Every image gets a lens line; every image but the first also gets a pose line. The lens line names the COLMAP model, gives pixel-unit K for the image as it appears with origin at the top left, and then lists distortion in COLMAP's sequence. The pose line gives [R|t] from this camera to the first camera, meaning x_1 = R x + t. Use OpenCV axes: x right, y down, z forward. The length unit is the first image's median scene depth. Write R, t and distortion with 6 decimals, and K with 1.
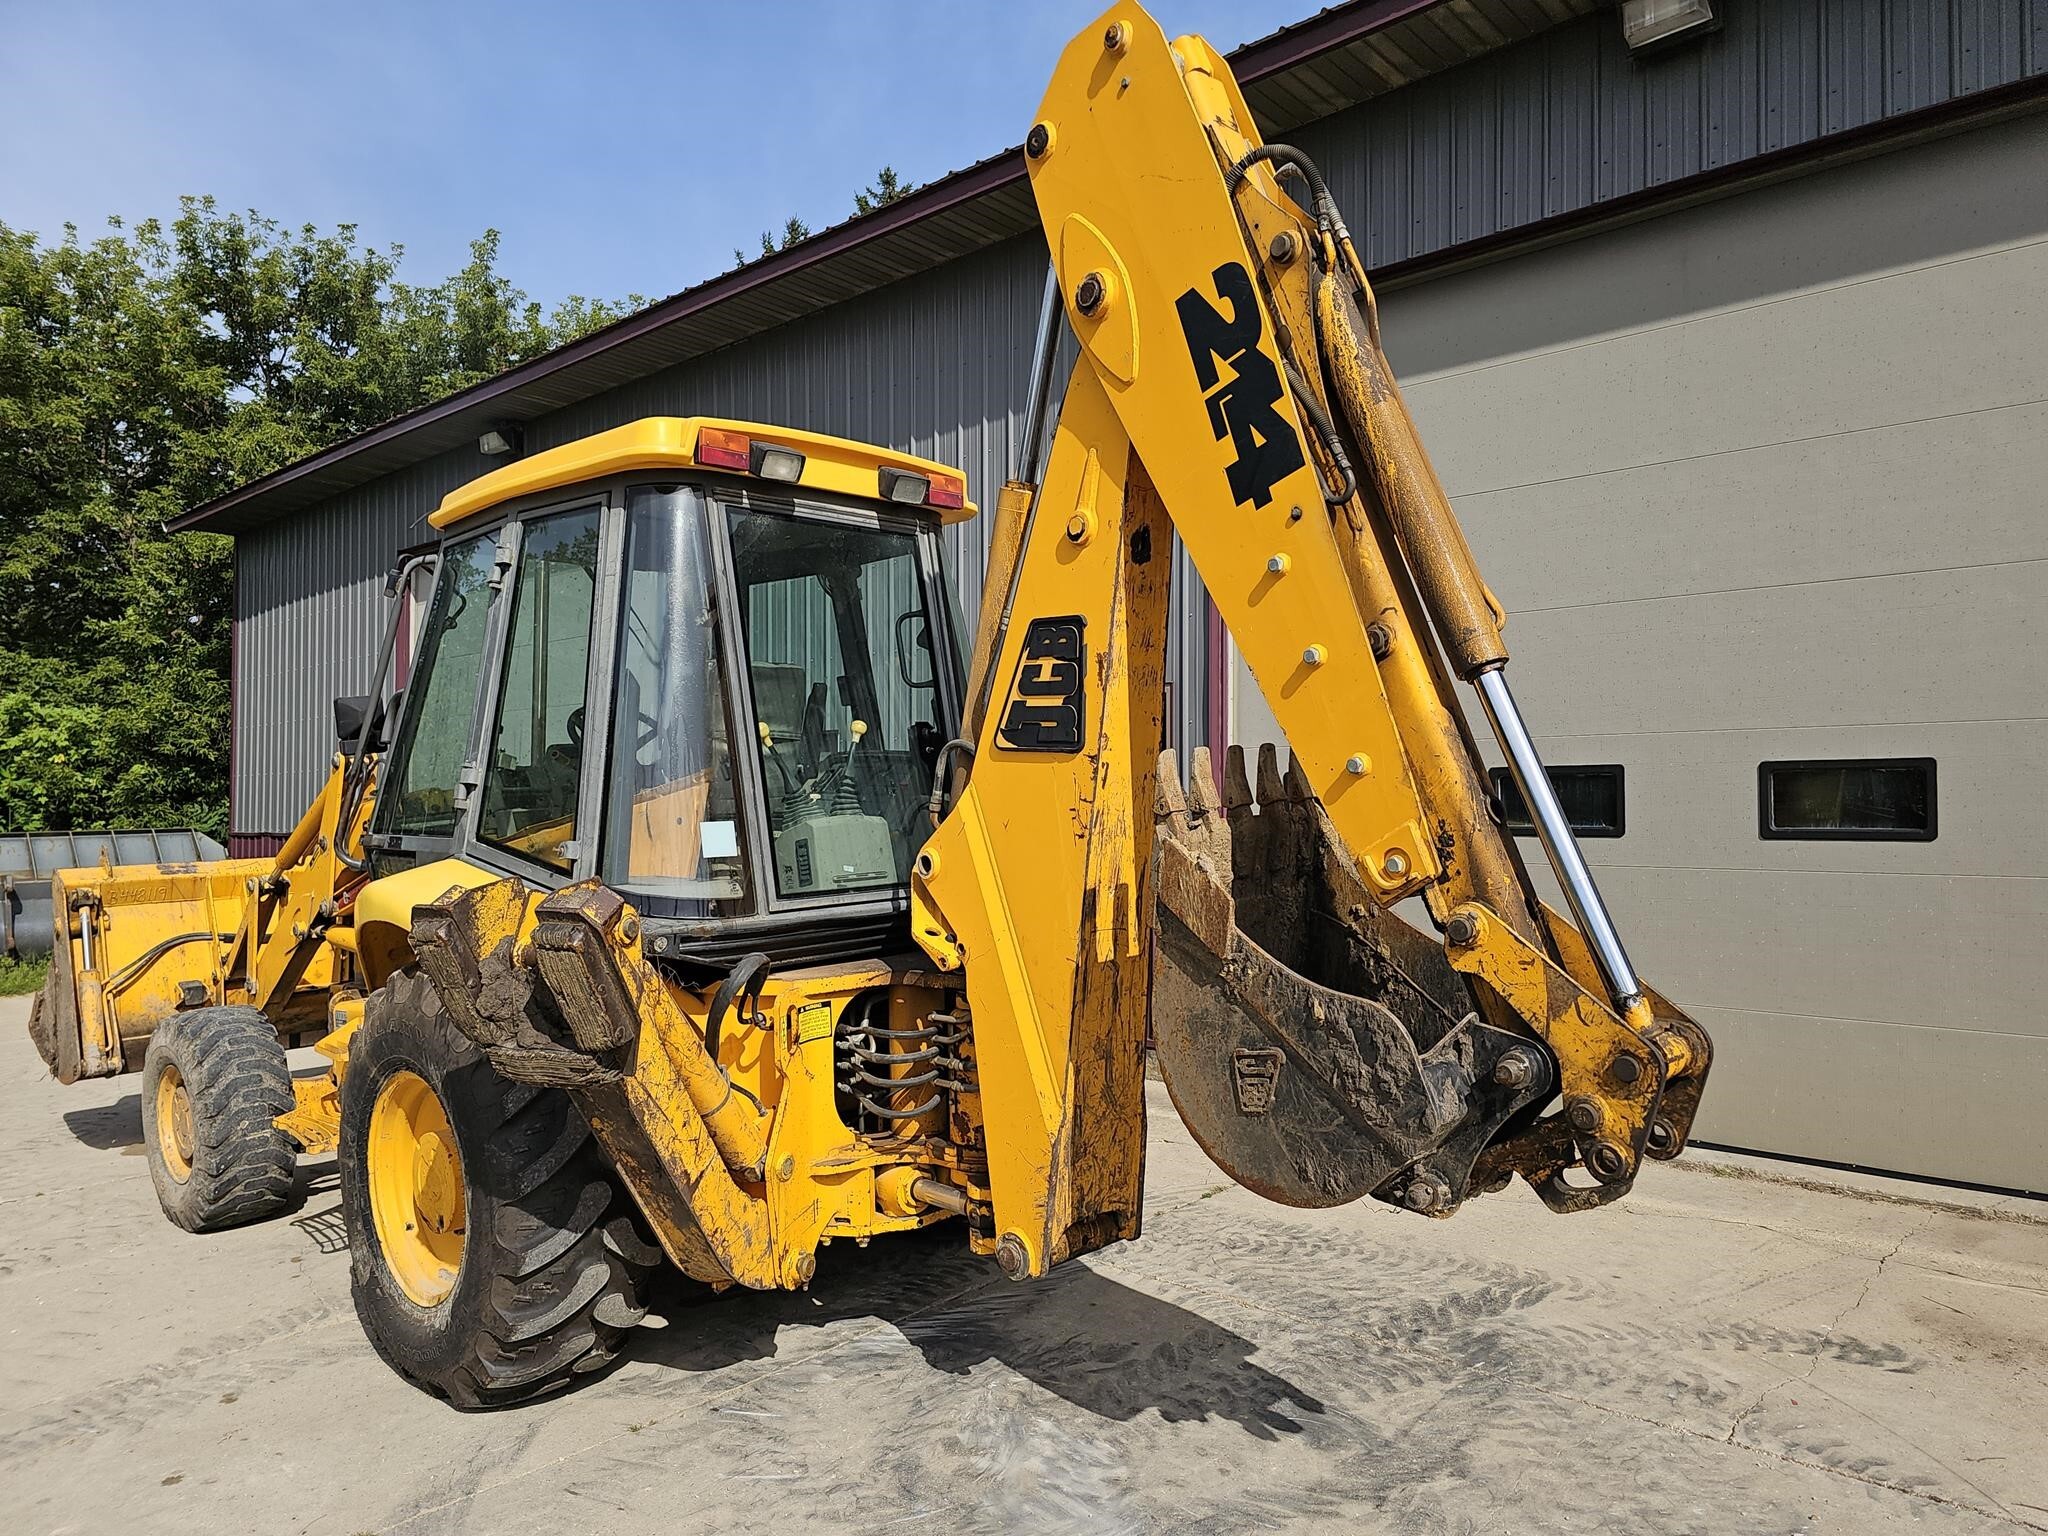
lens RADIAL K [[1411.6, 0, 1057.4], [0, 1411.6, 796.6], [0, 0, 1]] dist [0.085725, -0.098187]
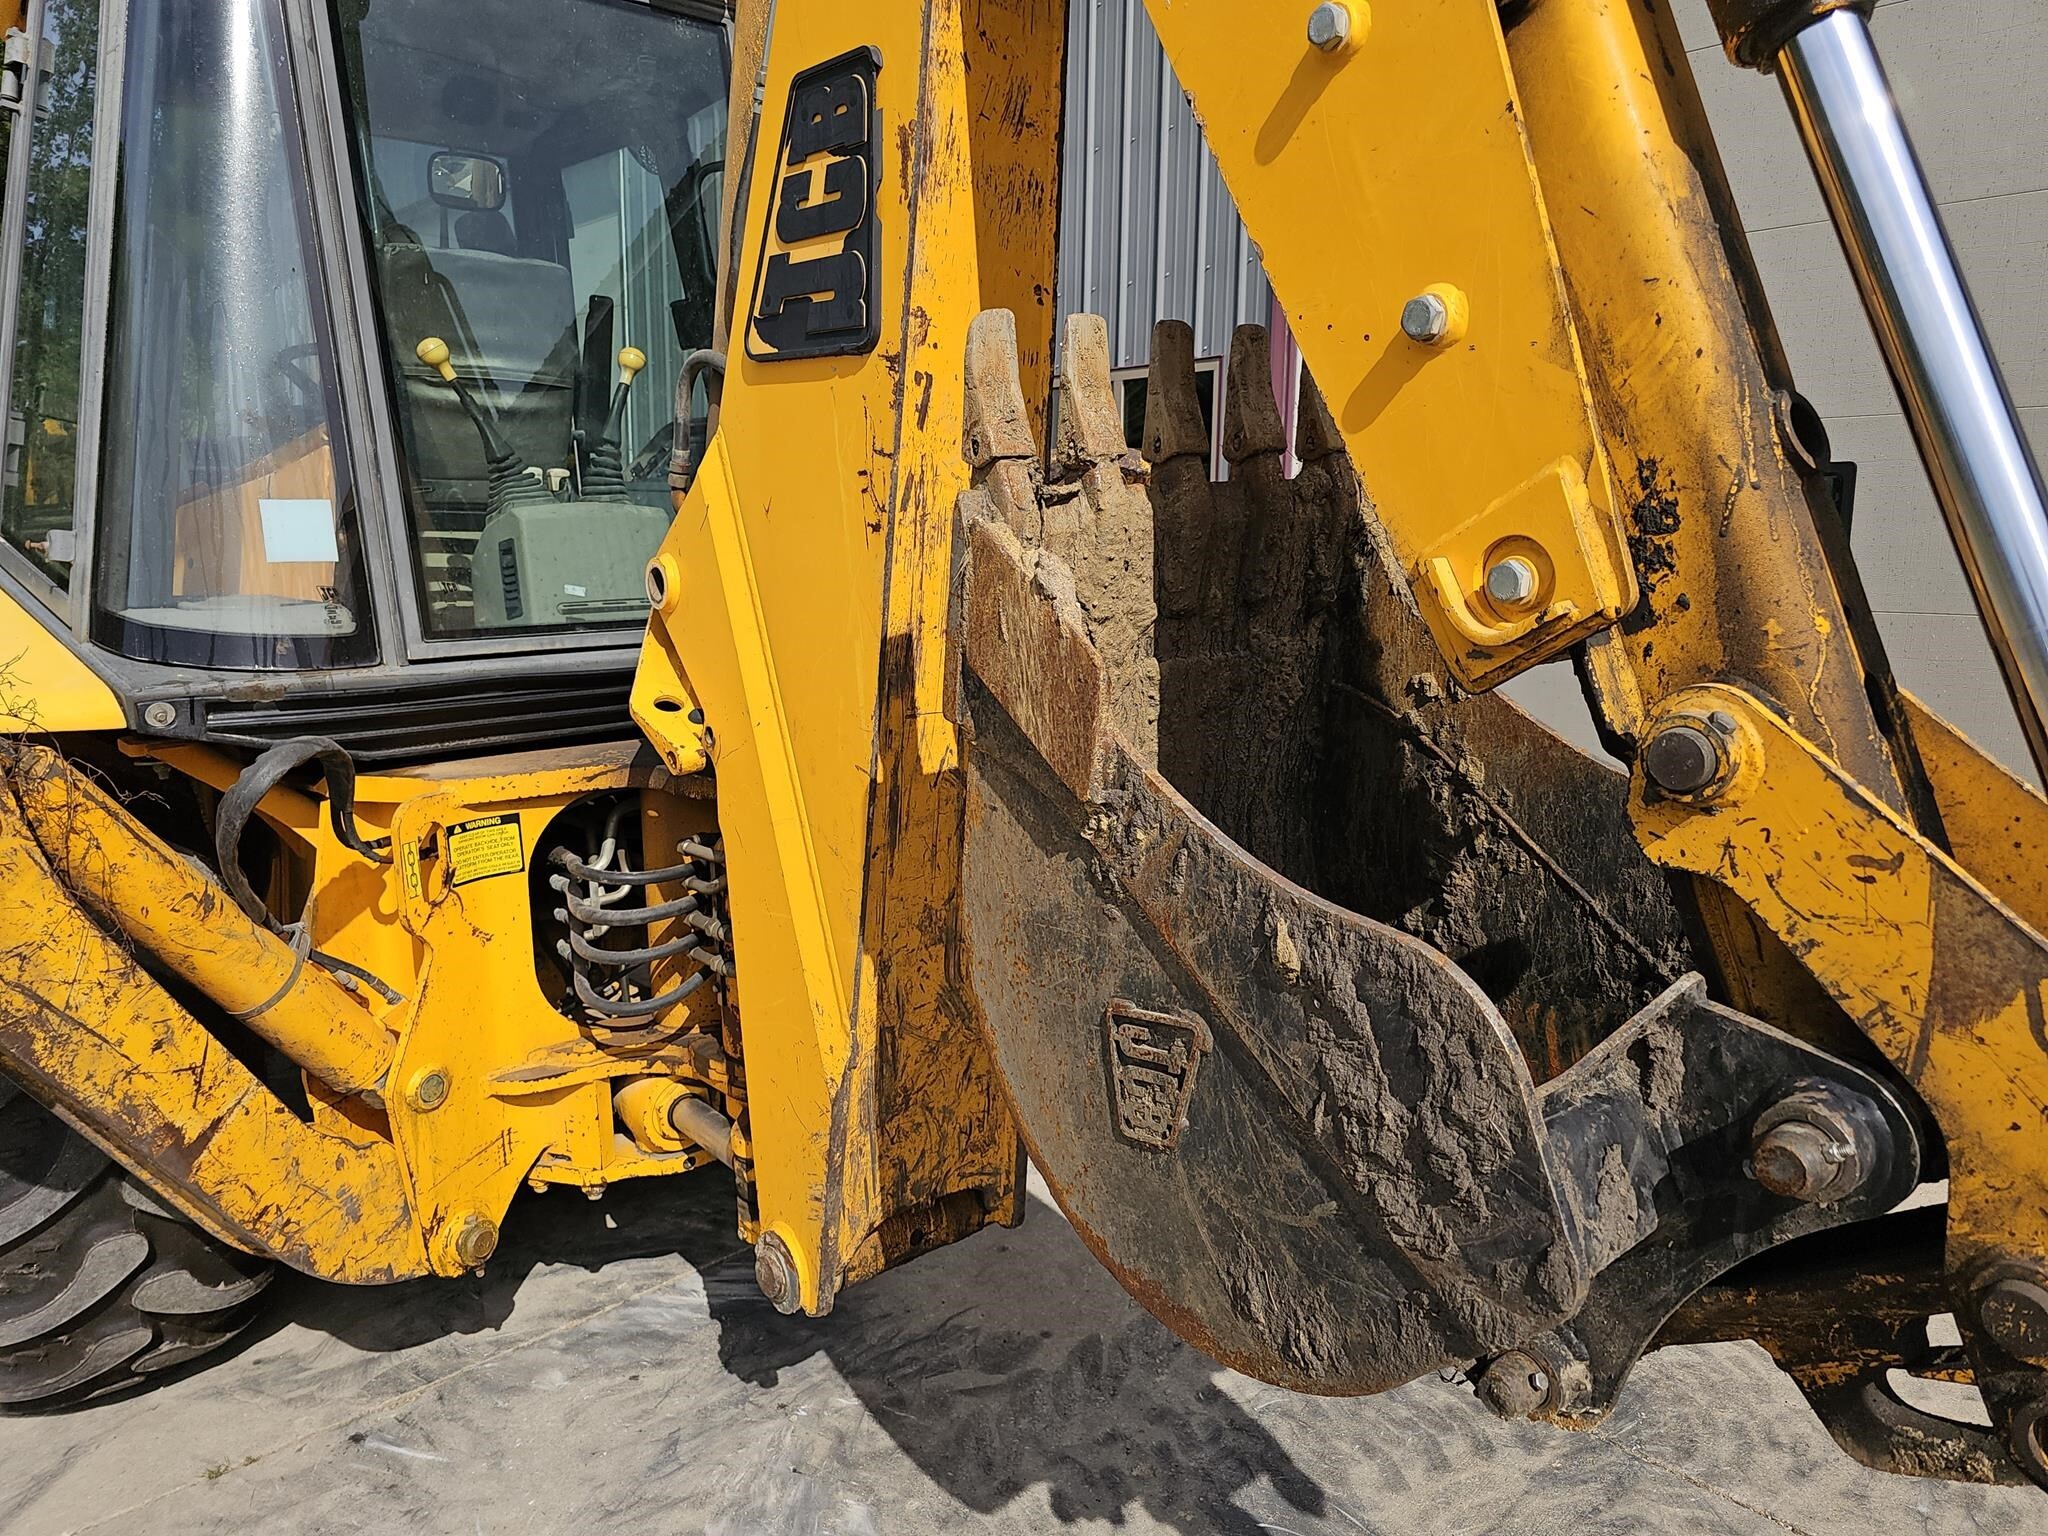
lens RADIAL K [[1418.6, 0, 1043.9], [0, 1418.6, 786.9], [0, 0, 1]] dist [0.069435, -0.074736]
pose [[0.996815, 0.026318, -0.075278, 0.105842], [-0.012845, 0.984636, 0.174146, 0.027513], [0.078704, -0.172624, 0.981838, 0.445627]]
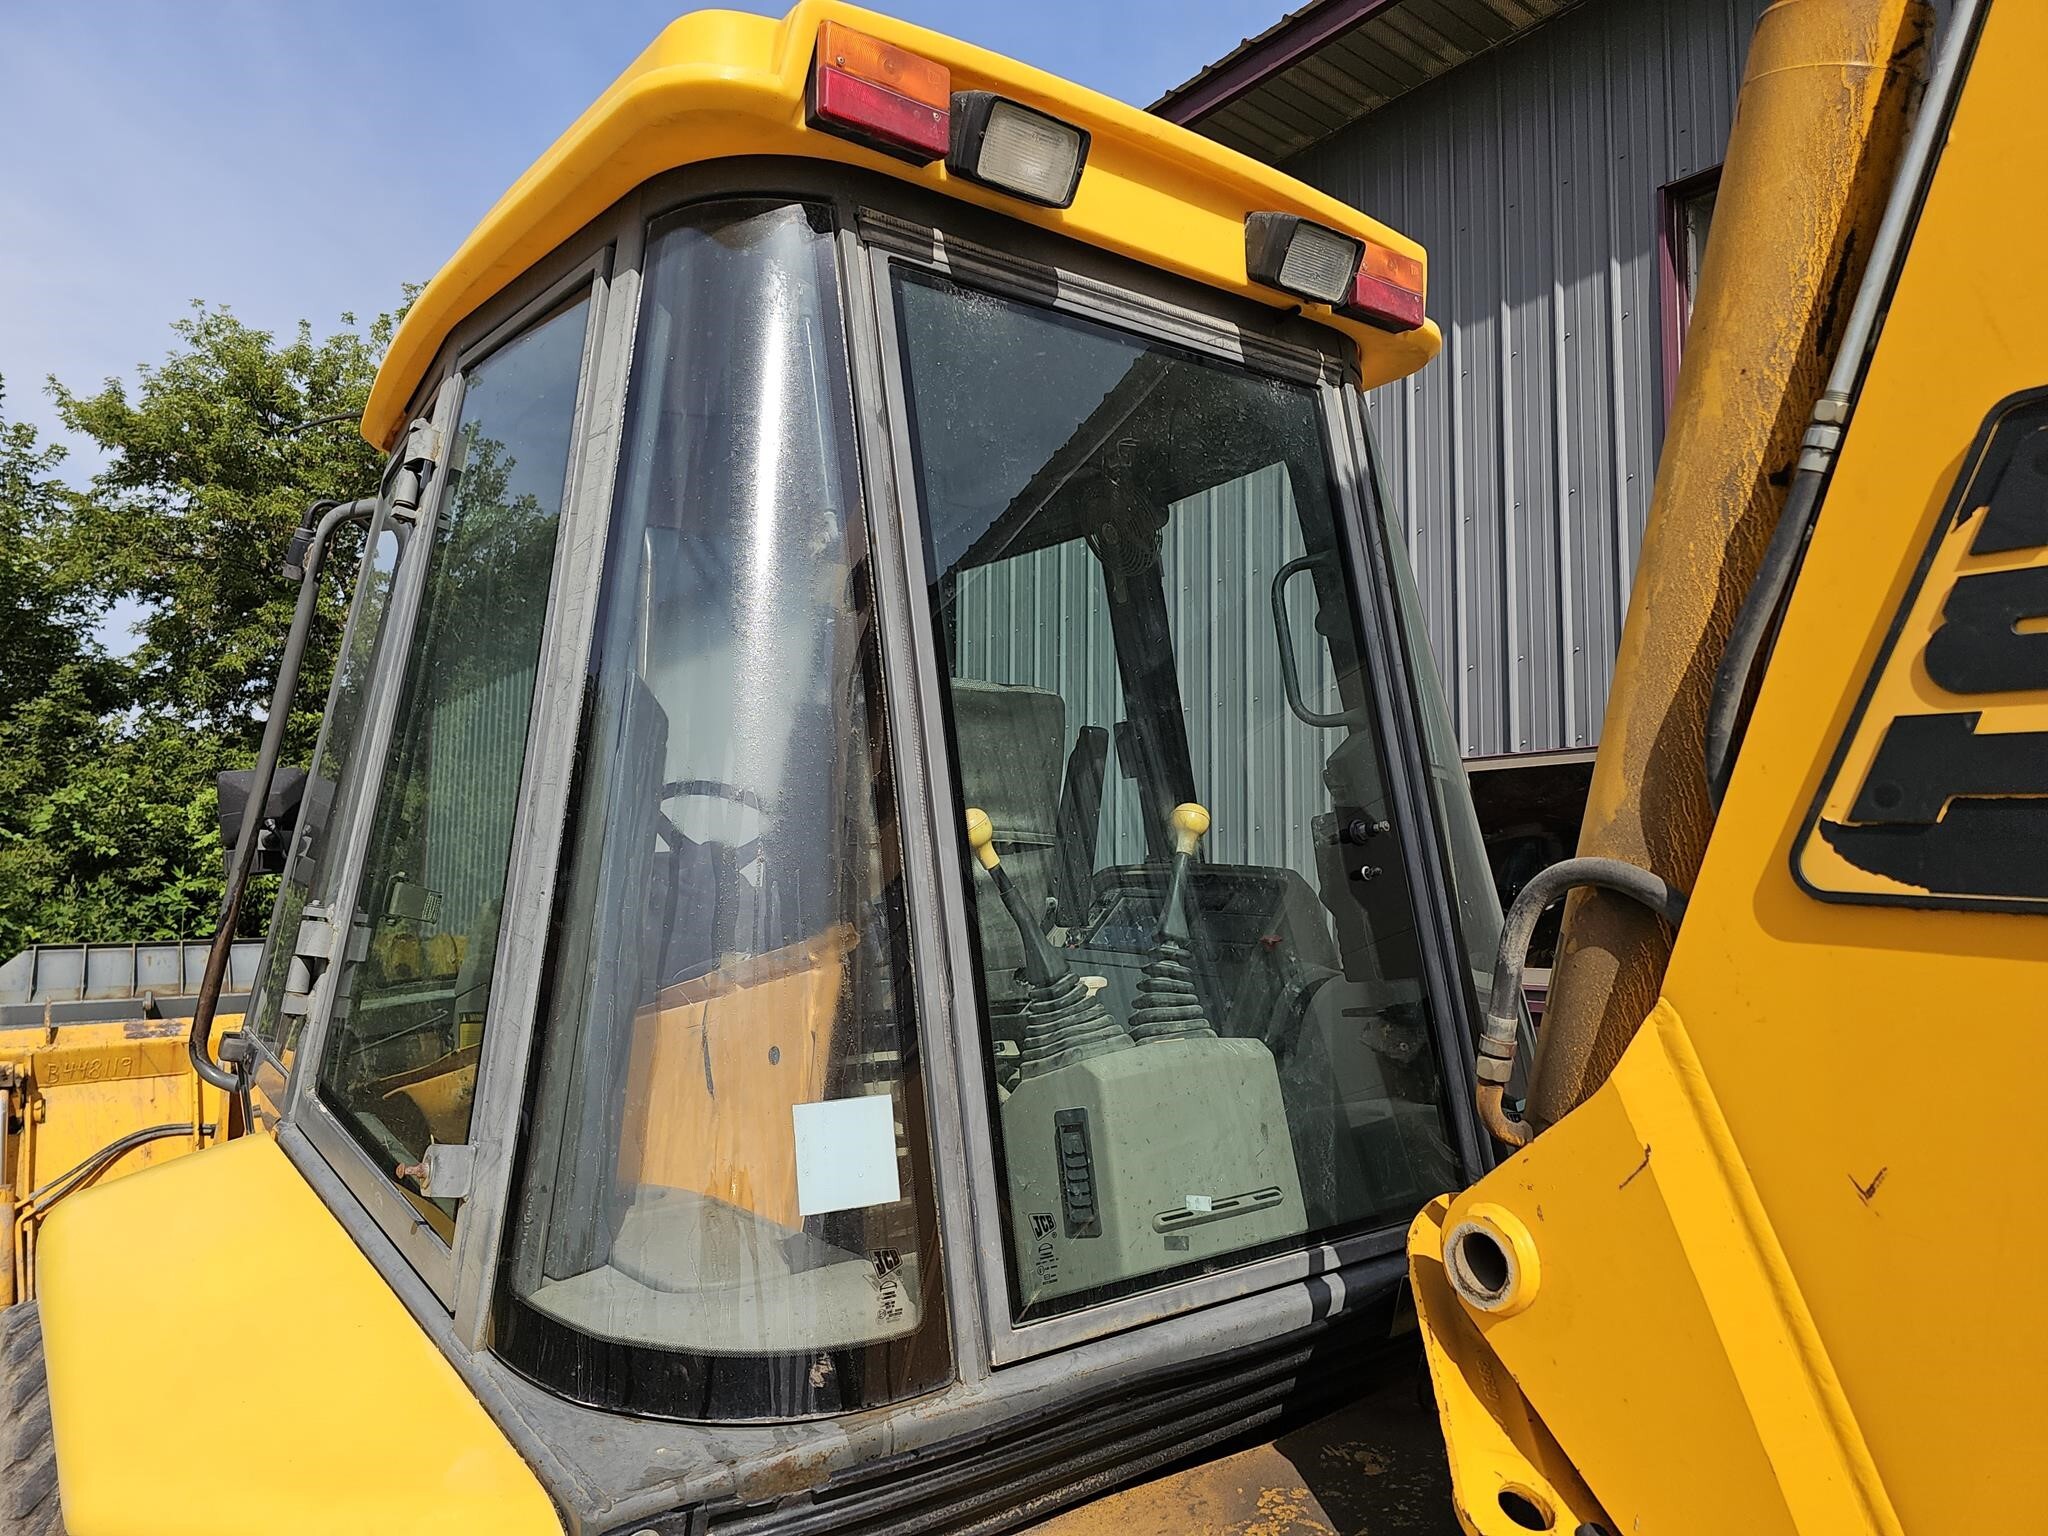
lens RADIAL K [[1419.4, 0, 1019.7], [0, 1419.4, 768.0], [0, 0, 1]] dist [0.066788, -0.070498]
pose [[0.984950, -0.010584, -0.172516, -0.140346], [-0.003882, 0.996517, -0.083300, -0.033755], [0.172797, 0.082716, 0.981478, 0.673294]]
